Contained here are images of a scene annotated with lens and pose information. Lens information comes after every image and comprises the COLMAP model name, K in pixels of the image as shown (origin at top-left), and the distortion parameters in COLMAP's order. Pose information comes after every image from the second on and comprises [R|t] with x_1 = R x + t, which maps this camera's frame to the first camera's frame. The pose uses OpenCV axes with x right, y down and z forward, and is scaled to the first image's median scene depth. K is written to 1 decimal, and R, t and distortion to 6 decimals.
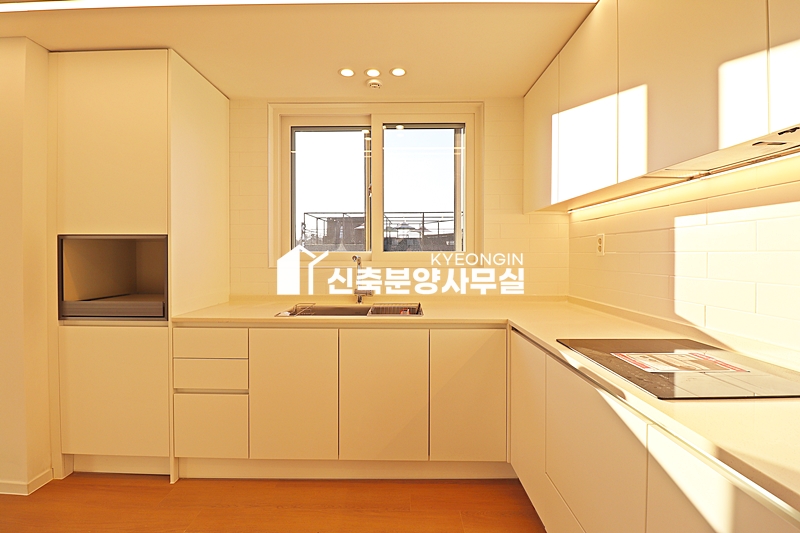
lens RADIAL K [[369.7, 0, 398.8], [0, 369.7, 256.9], [0, 0, 1]] dist [-0.003185, -0.010508]
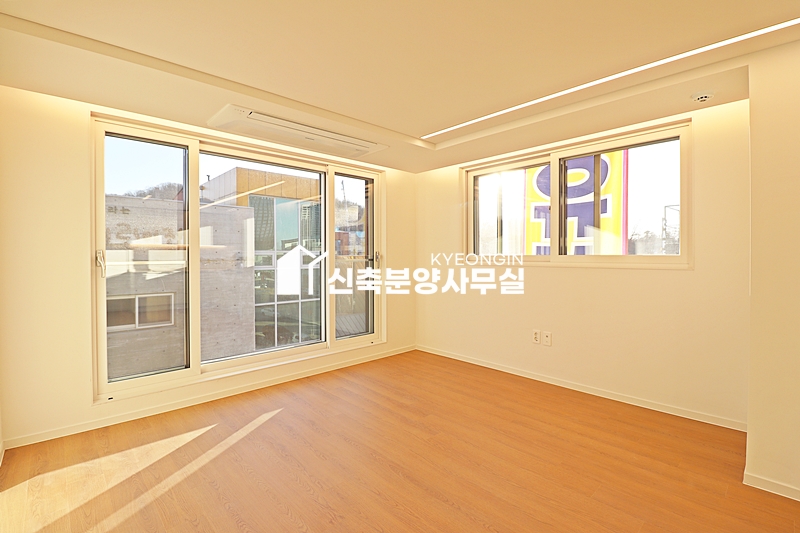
lens RADIAL K [[372.4, 0, 399.1], [0, 372.4, 259.6], [0, 0, 1]] dist [0.002264, -0.013420]
pose [[0.694123, 0.004876, -0.719840, -0.979855], [-0.002090, 0.999986, 0.004758, -0.006505], [0.719853, -0.001798, 0.694124, -0.439371]]
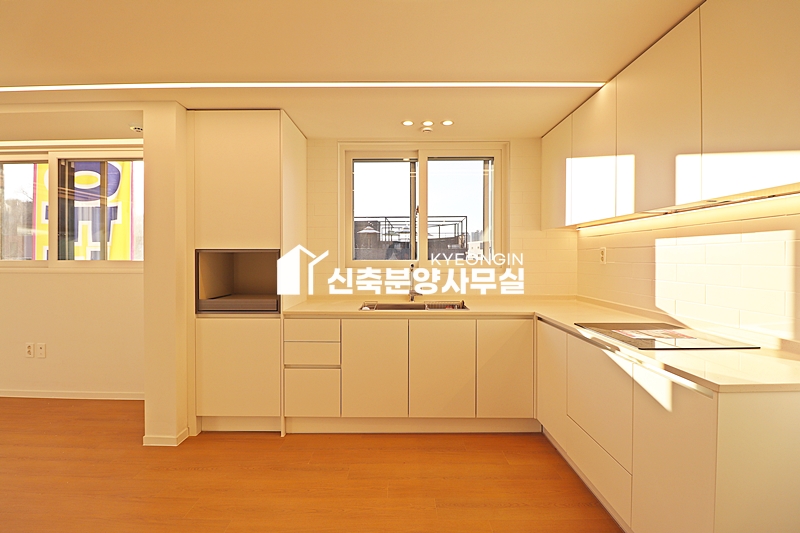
lens RADIAL K [[372.4, 0, 399.1], [0, 372.4, 259.6], [0, 0, 1]] dist [0.002264, -0.013420]
pose [[0.999975, -0.000907, 0.006978, -0.197676], [0.000918, 0.999998, -0.001596, -0.019363], [-0.006976, 0.001603, 0.999974, -0.337130]]
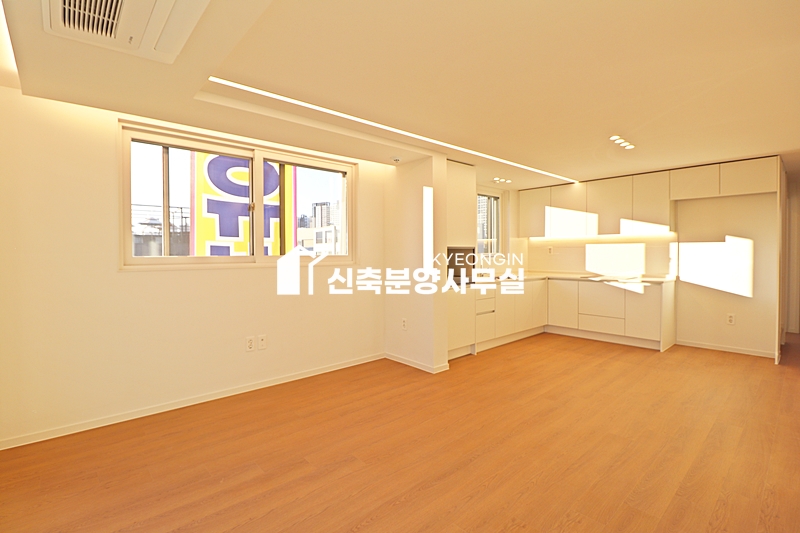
lens RADIAL K [[372.4, 0, 399.1], [0, 372.4, 259.6], [0, 0, 1]] dist [0.002264, -0.013420]
pose [[0.736719, -0.017538, 0.675972, -2.452827], [0.010710, 0.999841, 0.014269, -0.019602], [-0.676114, -0.003272, 0.736790, -0.386573]]
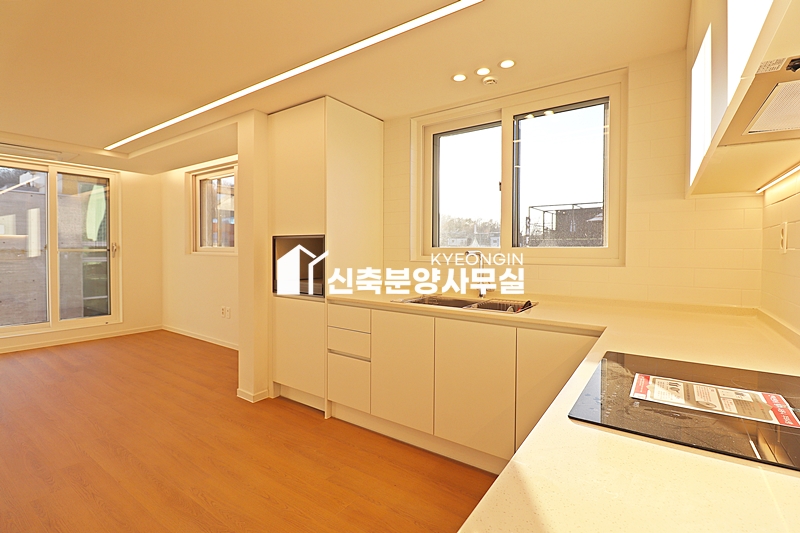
lens RADIAL K [[379.7, 0, 396.9], [0, 379.7, 256.2], [0, 0, 1]] dist [-0.001150, -0.000703]
pose [[0.820459, 0.013867, -0.571537, 0.374034], [-0.008819, 0.999894, 0.011599, 0.000286], [0.571637, -0.004476, 0.820494, 0.003738]]
